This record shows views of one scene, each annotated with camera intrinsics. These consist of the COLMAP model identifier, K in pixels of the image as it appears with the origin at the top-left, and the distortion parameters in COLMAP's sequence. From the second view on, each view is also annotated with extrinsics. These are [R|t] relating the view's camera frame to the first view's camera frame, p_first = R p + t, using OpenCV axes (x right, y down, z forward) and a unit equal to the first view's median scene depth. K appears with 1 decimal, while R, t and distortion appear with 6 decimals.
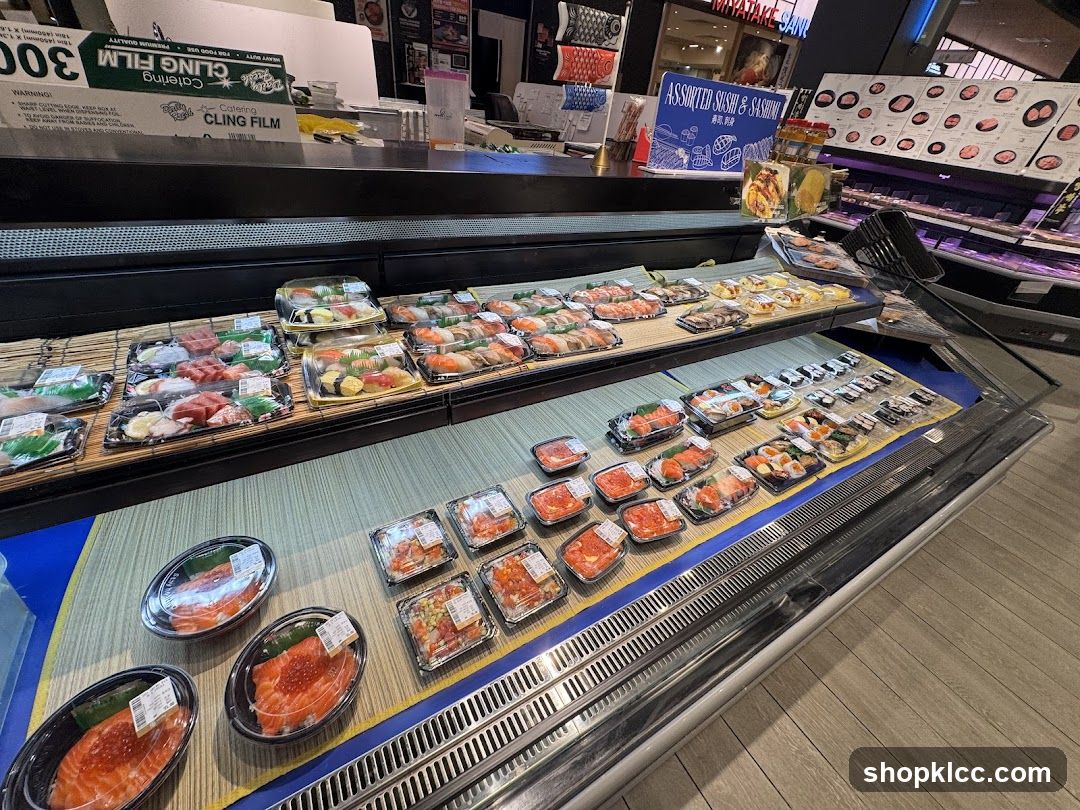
lens RADIAL K [[427.3, 0, 538.3], [0, 427.3, 406.4], [0, 0, 1]] dist [-0.001553, -0.000118]
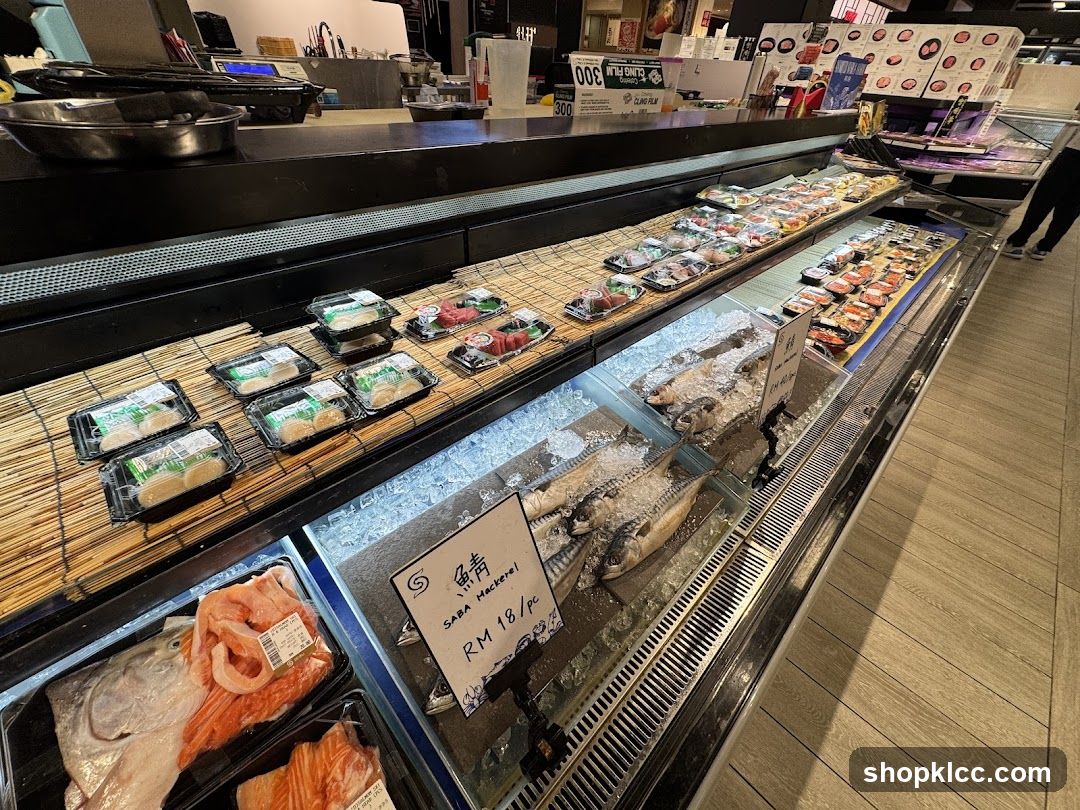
lens RADIAL K [[427.3, 0, 543.8], [0, 427.3, 403.7], [0, 0, 1]] dist [-0.001553, -0.000118]
pose [[0.969085, -0.192758, 0.154009, -0.454091], [0.181938, 0.979915, 0.081639, 0.088909], [-0.166653, -0.051095, 0.984691, -0.197343]]
